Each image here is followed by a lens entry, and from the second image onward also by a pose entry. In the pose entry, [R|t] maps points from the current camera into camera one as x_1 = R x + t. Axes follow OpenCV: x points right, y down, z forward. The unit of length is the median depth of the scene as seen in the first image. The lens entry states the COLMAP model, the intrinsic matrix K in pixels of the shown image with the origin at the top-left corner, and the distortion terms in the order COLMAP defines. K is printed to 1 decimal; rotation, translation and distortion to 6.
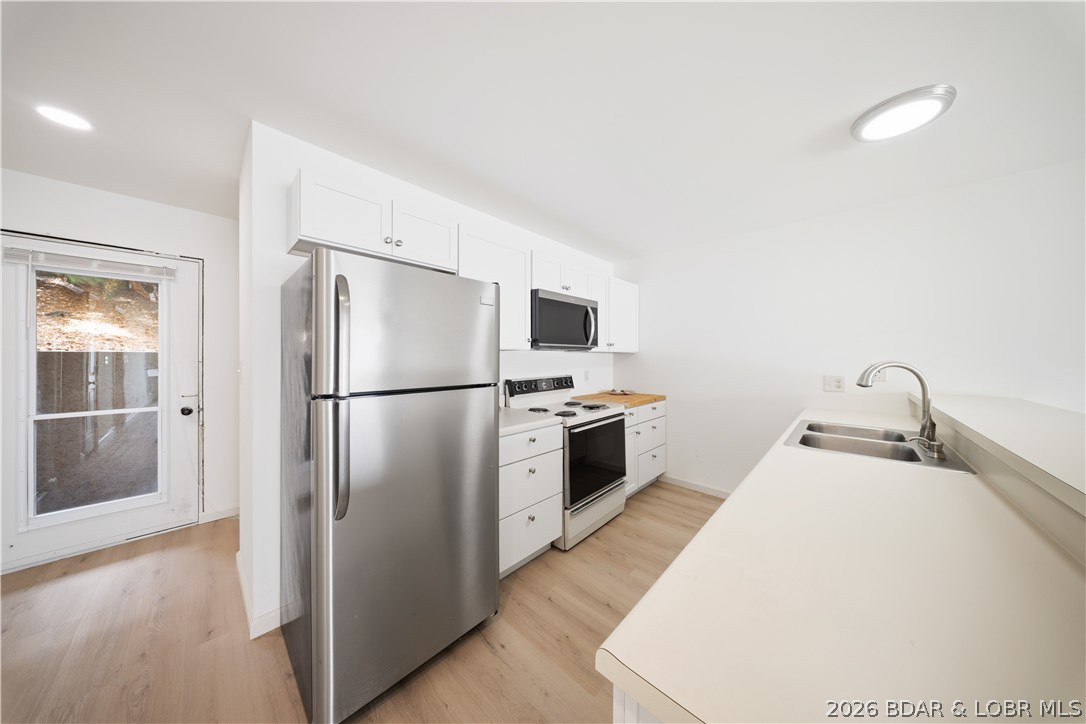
lens RADIAL K [[321.5, 0, 547.4], [0, 321.5, 356.0], [0, 0, 1]] dist [-0.002969, -0.000455]
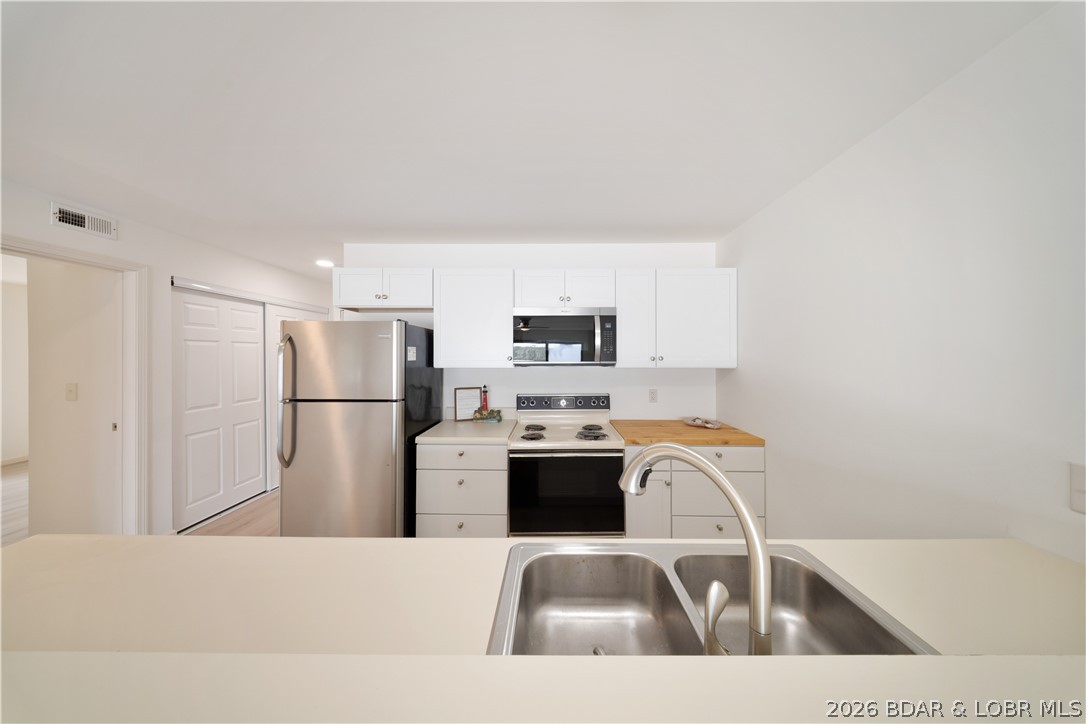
lens RADIAL K [[321.5, 0, 549.3], [0, 321.5, 352.2], [0, 0, 1]] dist [-0.002969, -0.000455]
pose [[0.679283, -0.008482, -0.733827, 0.734196], [0.002085, 0.999951, -0.009628, -0.054707], [0.733873, 0.005011, 0.679268, 0.365200]]
